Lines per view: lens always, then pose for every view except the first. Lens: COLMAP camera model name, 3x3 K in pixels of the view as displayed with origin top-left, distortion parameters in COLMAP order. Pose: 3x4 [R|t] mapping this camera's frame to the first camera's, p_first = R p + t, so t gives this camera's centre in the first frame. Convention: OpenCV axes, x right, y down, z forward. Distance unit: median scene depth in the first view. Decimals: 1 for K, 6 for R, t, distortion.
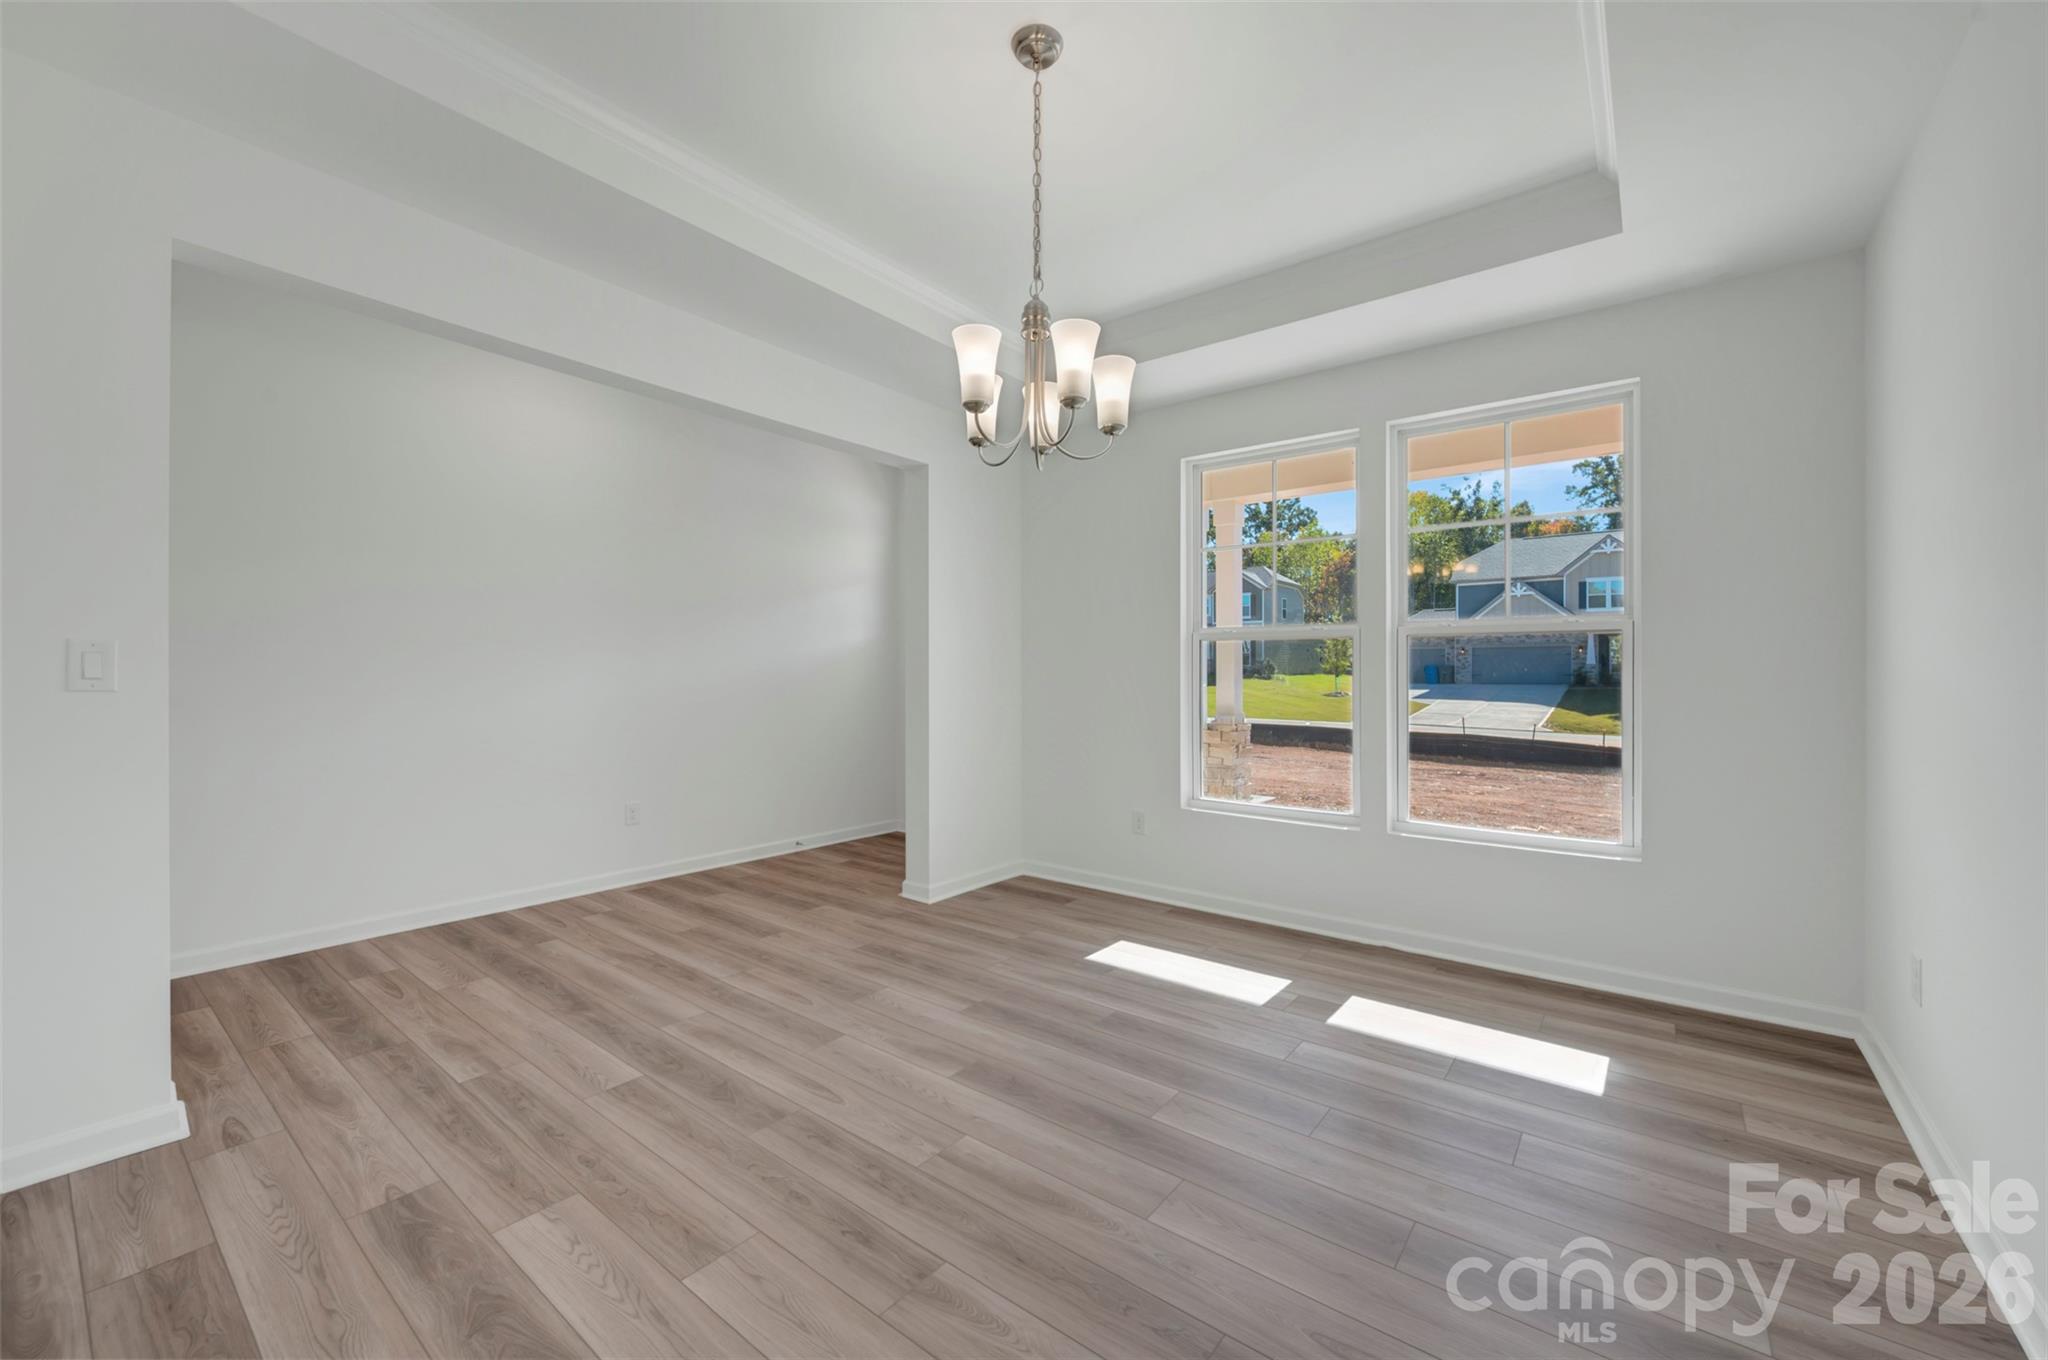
lens RADIAL K [[808.9, 0, 1024.0], [0, 808.9, 673.8], [0, 0, 1]] dist [-0.002640, -0.000068]
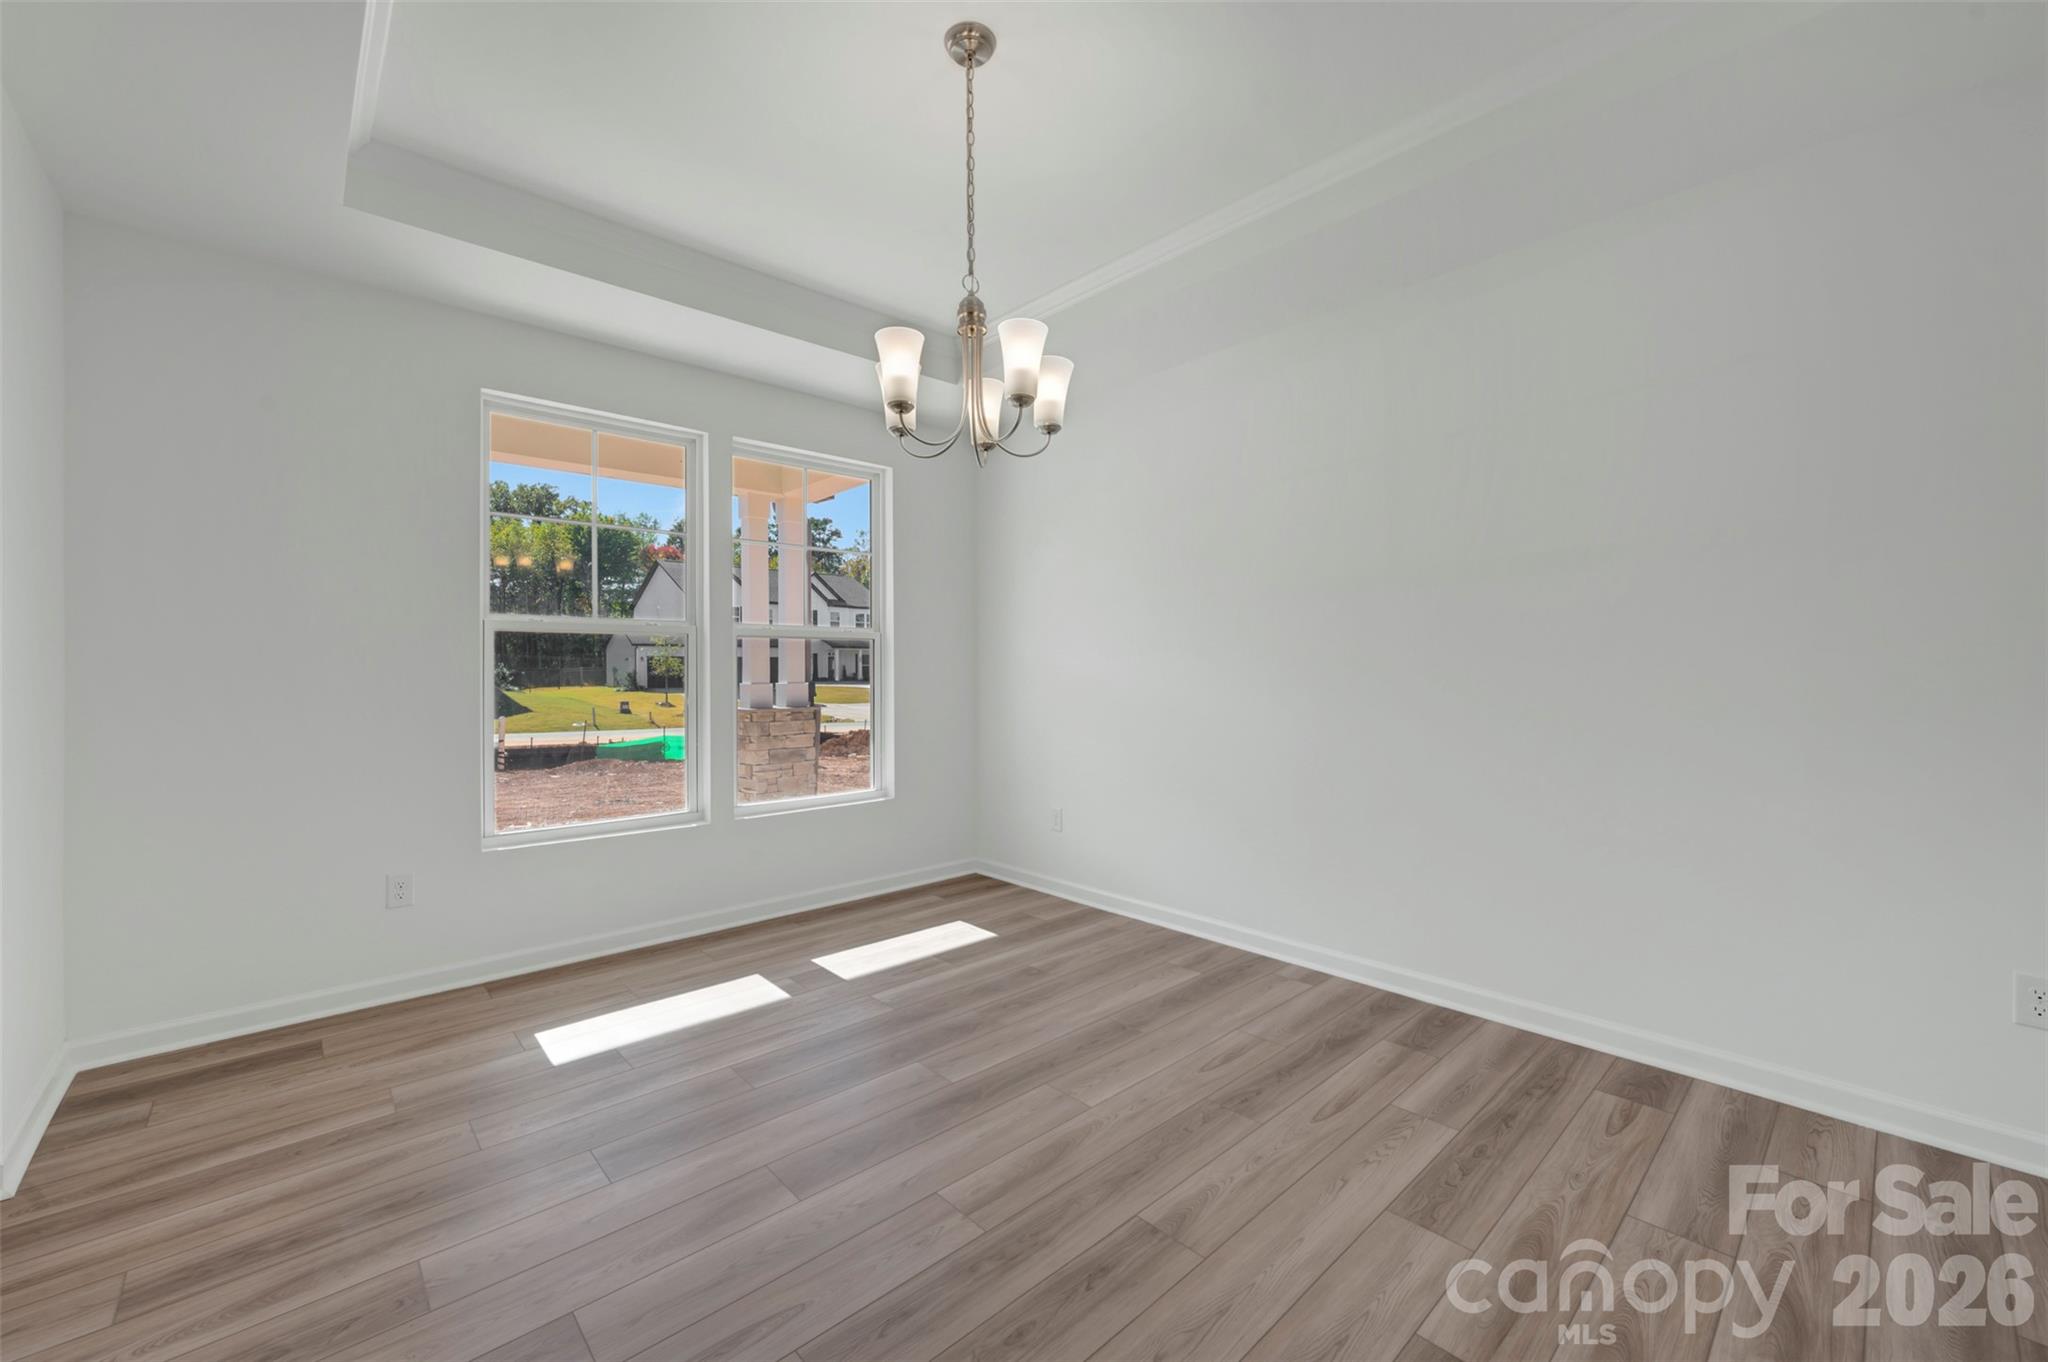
lens RADIAL K [[808.9, 0, 1024.0], [0, 808.9, 674.8], [0, 0, 1]] dist [-0.002640, -0.000068]
pose [[0.161950, -0.008718, 0.986760, -0.675847], [0.006894, 0.999947, 0.007703, -0.000771], [-0.986775, 0.005555, 0.162002, 0.556767]]
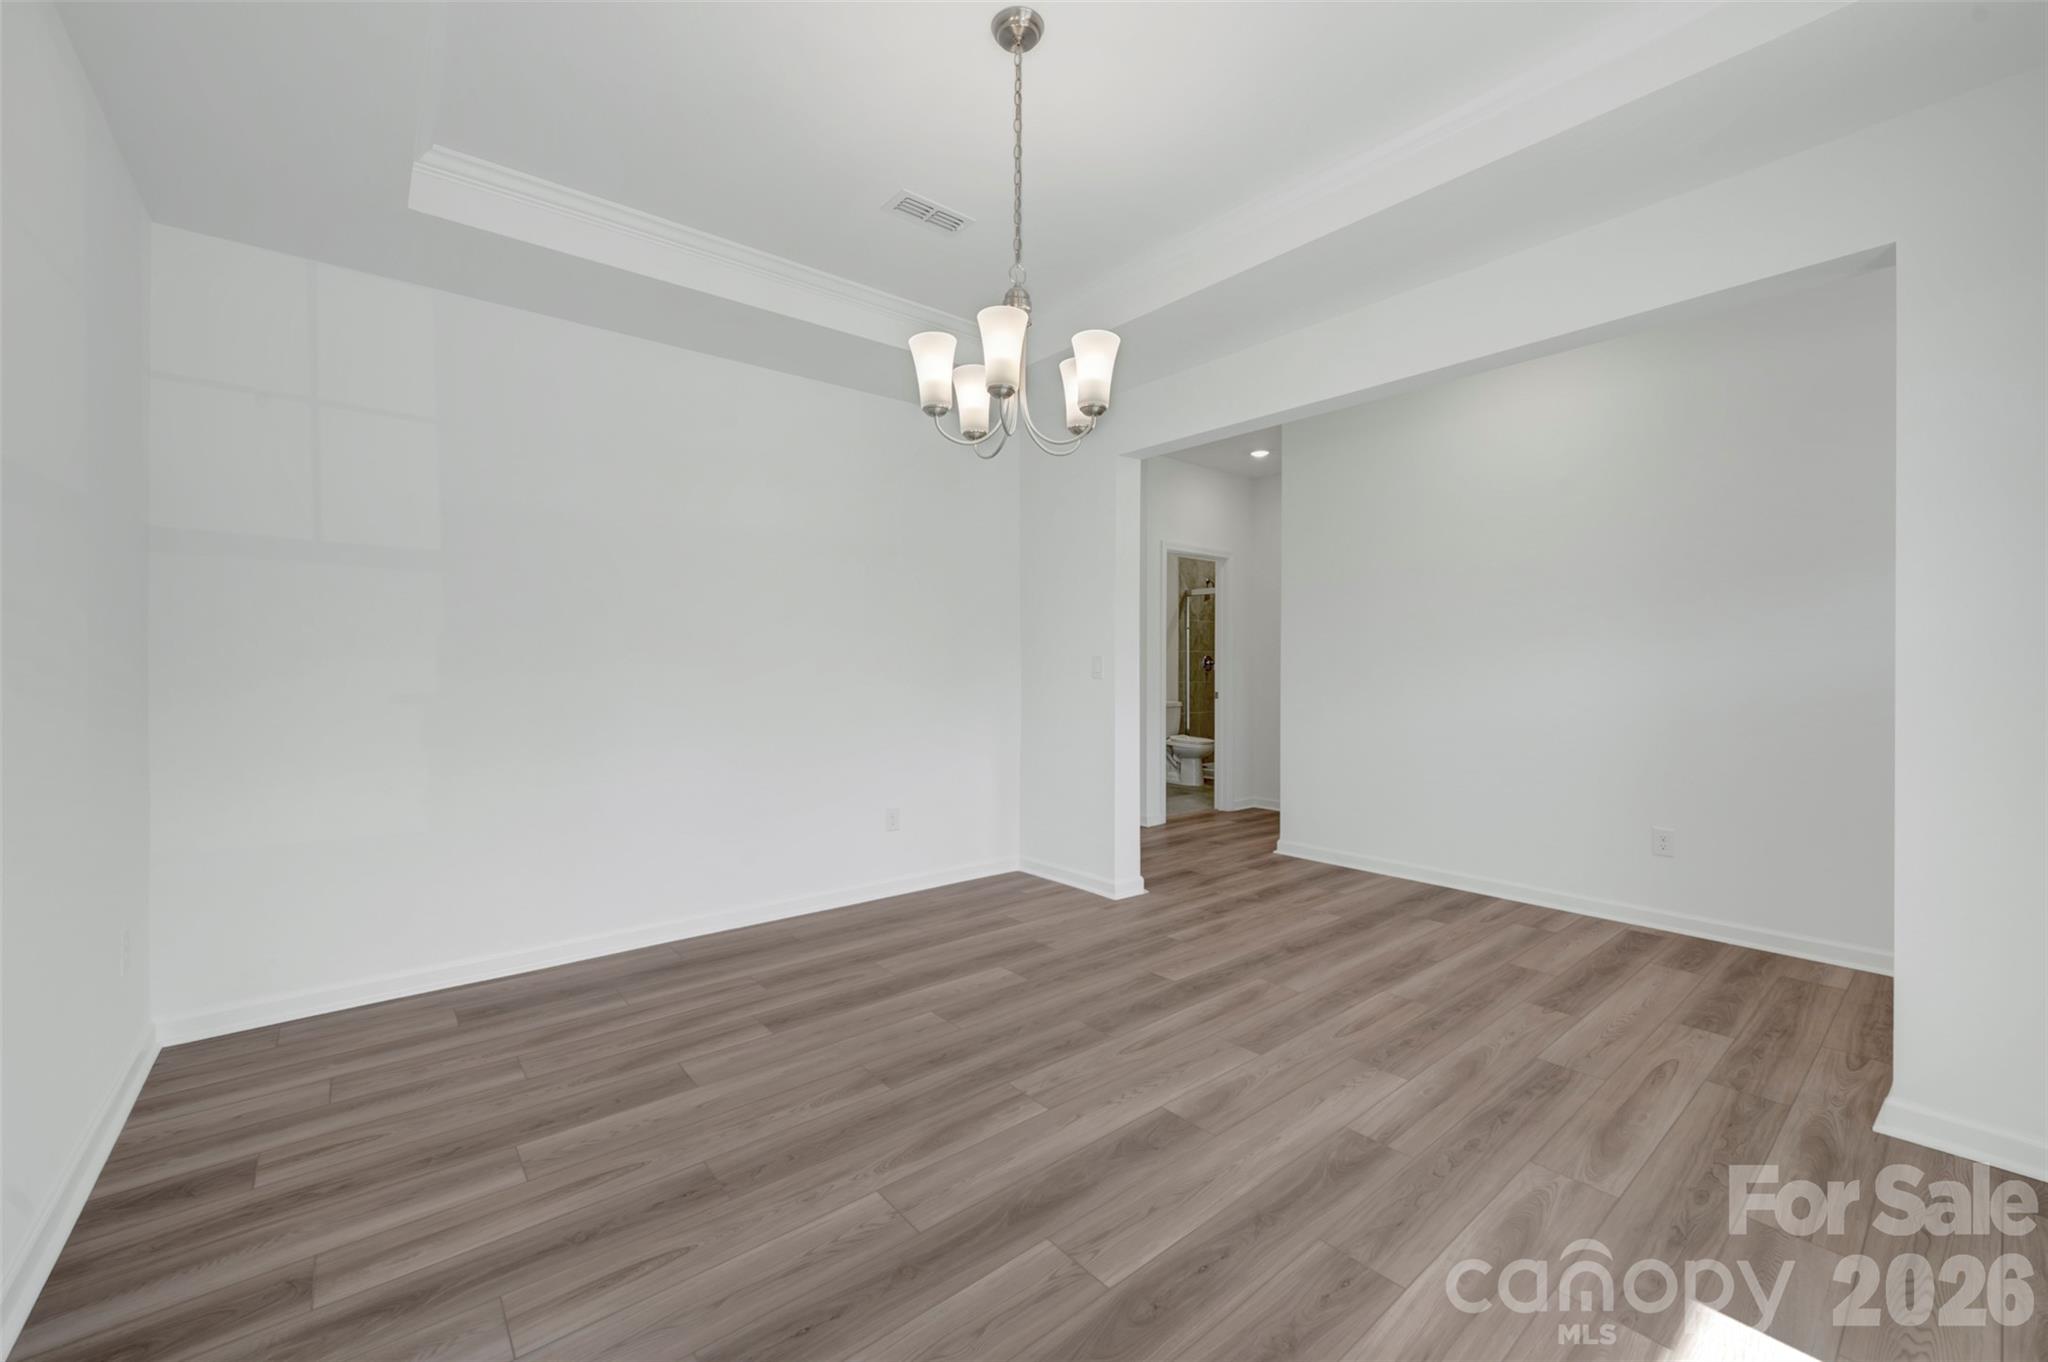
lens RADIAL K [[808.9, 0, 1024.0], [0, 808.9, 674.8], [0, 0, 1]] dist [-0.002640, -0.000068]
pose [[-0.212875, 0.004852, -0.977067, 0.696466], [0.000372, 0.999988, 0.004885, 0.004125], [0.977079, 0.000676, -0.212874, 0.871914]]
